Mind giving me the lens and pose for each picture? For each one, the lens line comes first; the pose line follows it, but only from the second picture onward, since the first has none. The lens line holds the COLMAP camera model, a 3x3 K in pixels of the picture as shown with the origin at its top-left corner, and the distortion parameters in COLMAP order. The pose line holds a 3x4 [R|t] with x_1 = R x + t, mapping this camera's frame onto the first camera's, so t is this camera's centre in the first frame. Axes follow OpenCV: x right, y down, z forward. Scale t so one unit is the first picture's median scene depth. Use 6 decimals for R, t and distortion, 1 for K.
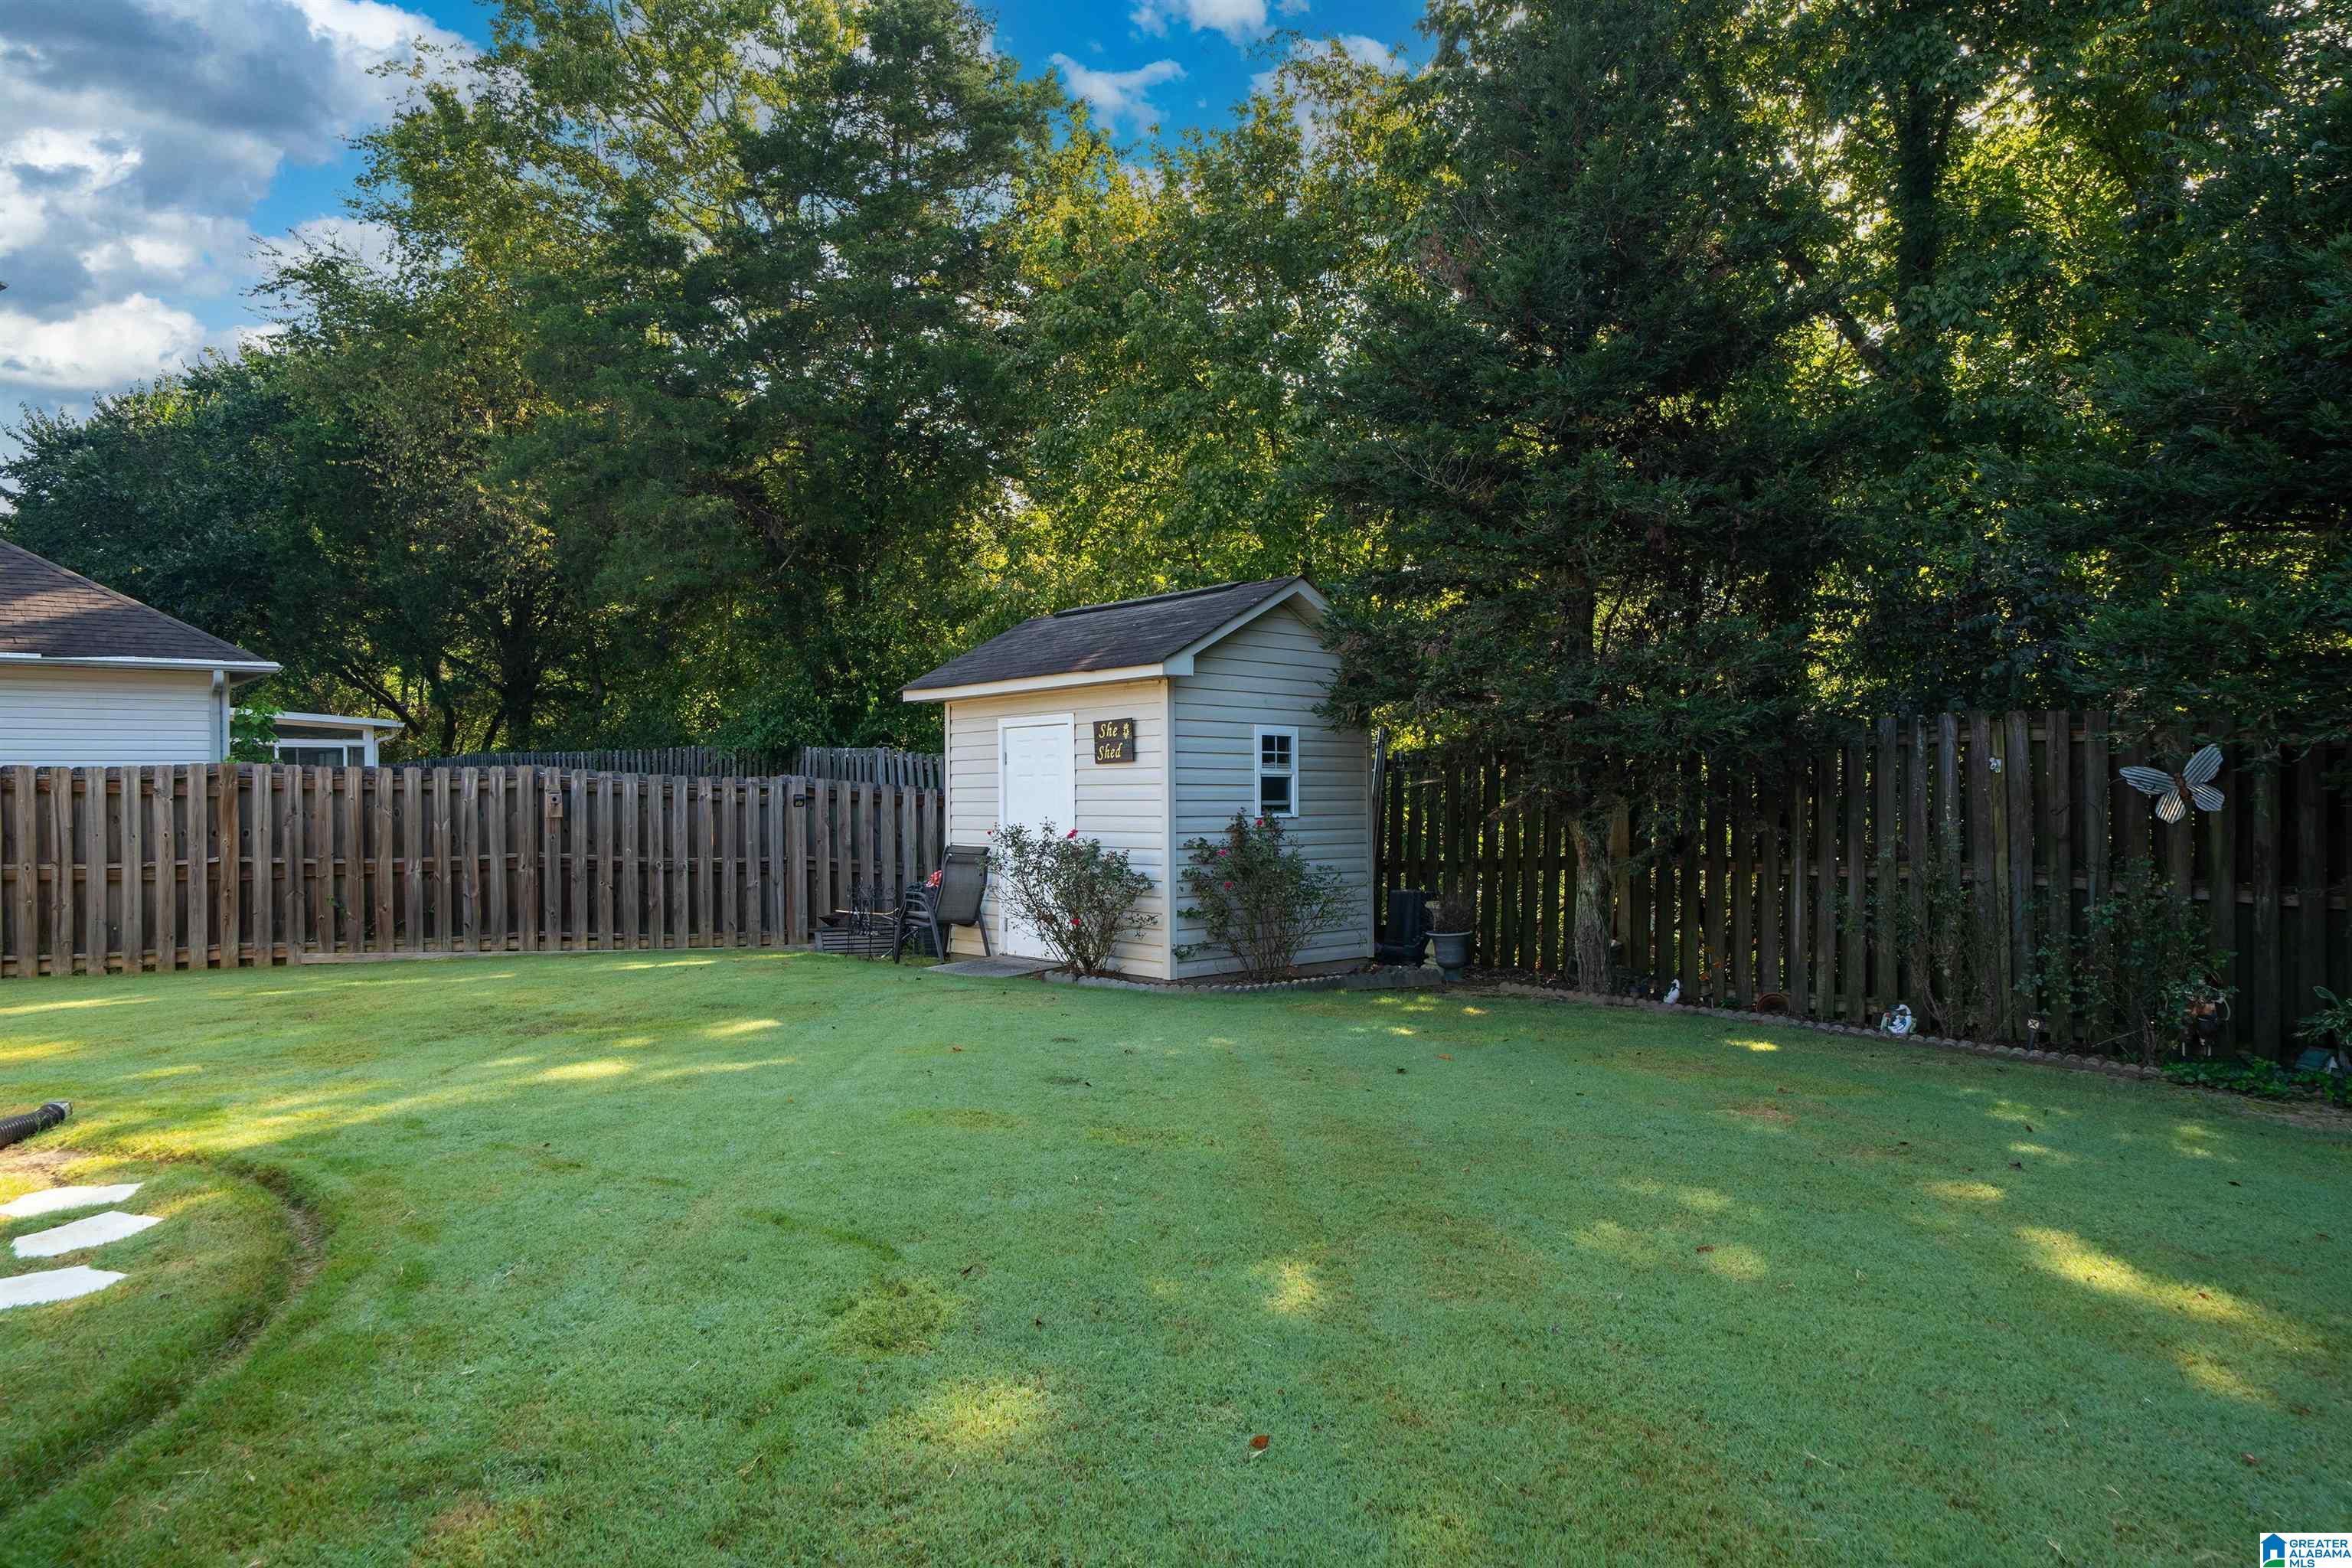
lens RADIAL K [[1366.6, 0, 1174.2], [0, 1366.6, 800.7], [0, 0, 1]] dist [-0.003042, -0.000114]
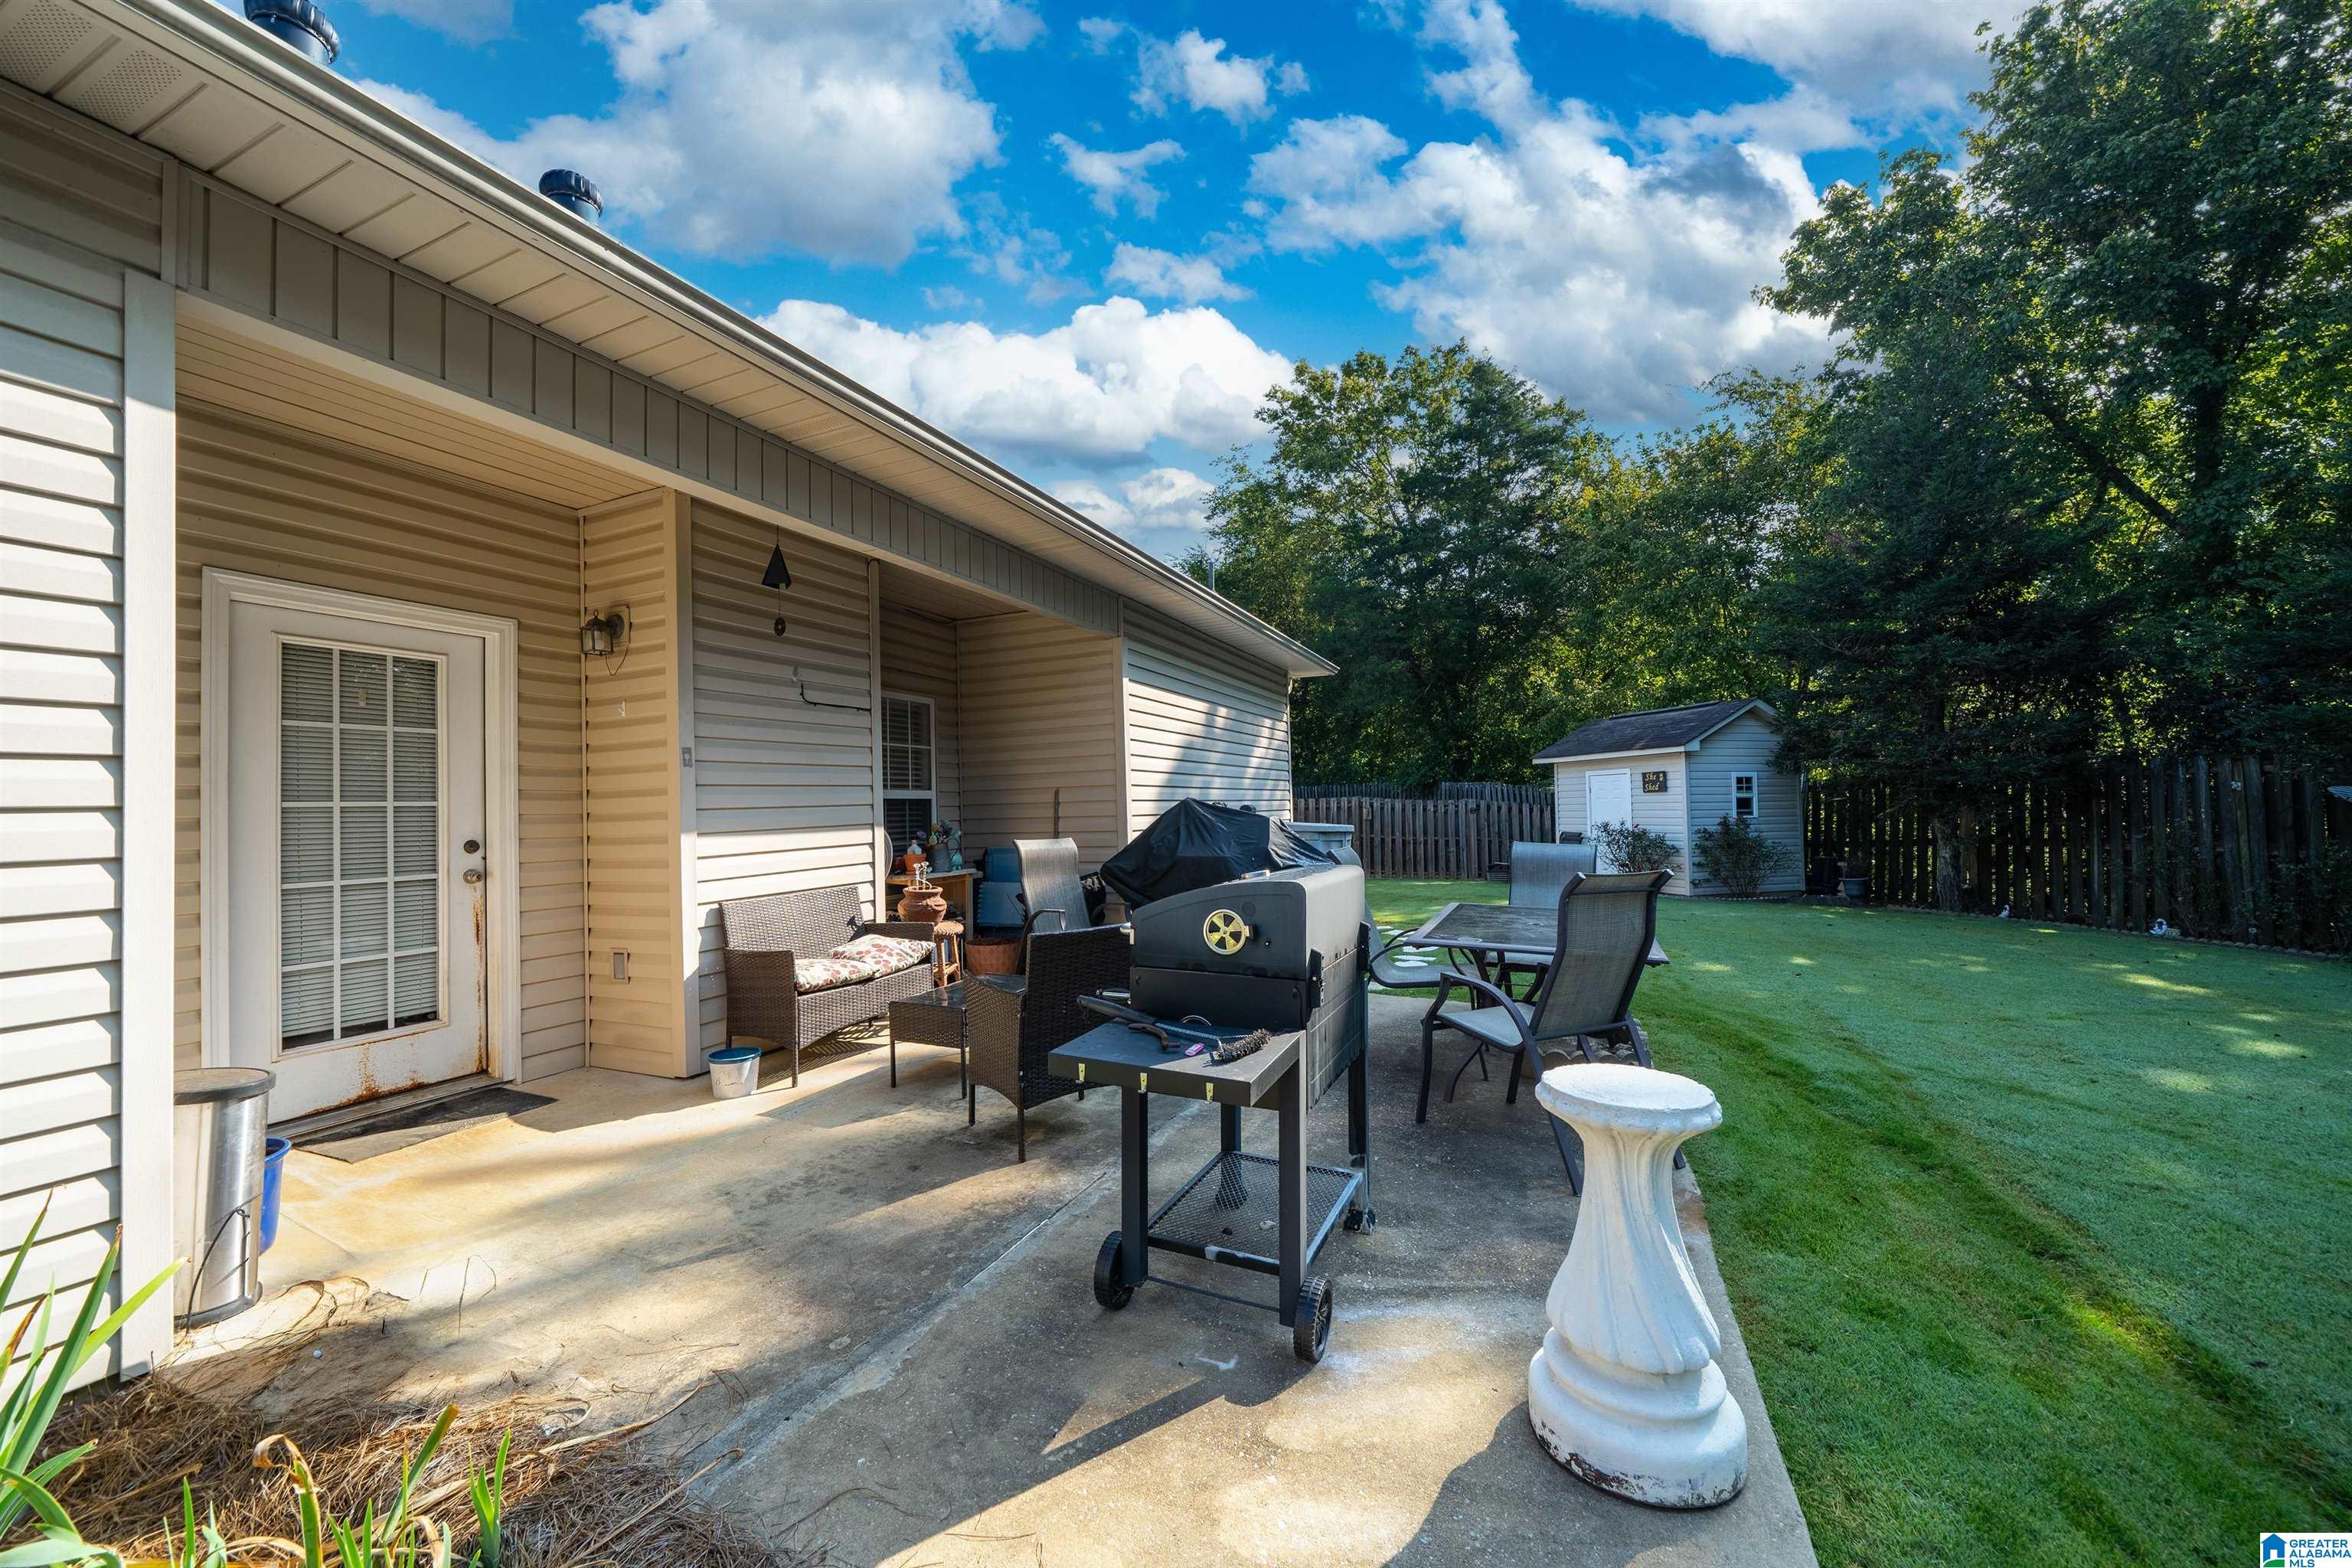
lens RADIAL K [[874.3, 0, 1180.2], [0, 874.3, 790.8], [0, 0, 1]] dist [-0.003217, -0.000252]
pose [[0.898250, -0.018018, -0.439115, -0.105744], [0.009862, 0.999734, -0.020847, -0.008840], [0.439373, 0.014395, 0.898189, -0.506811]]
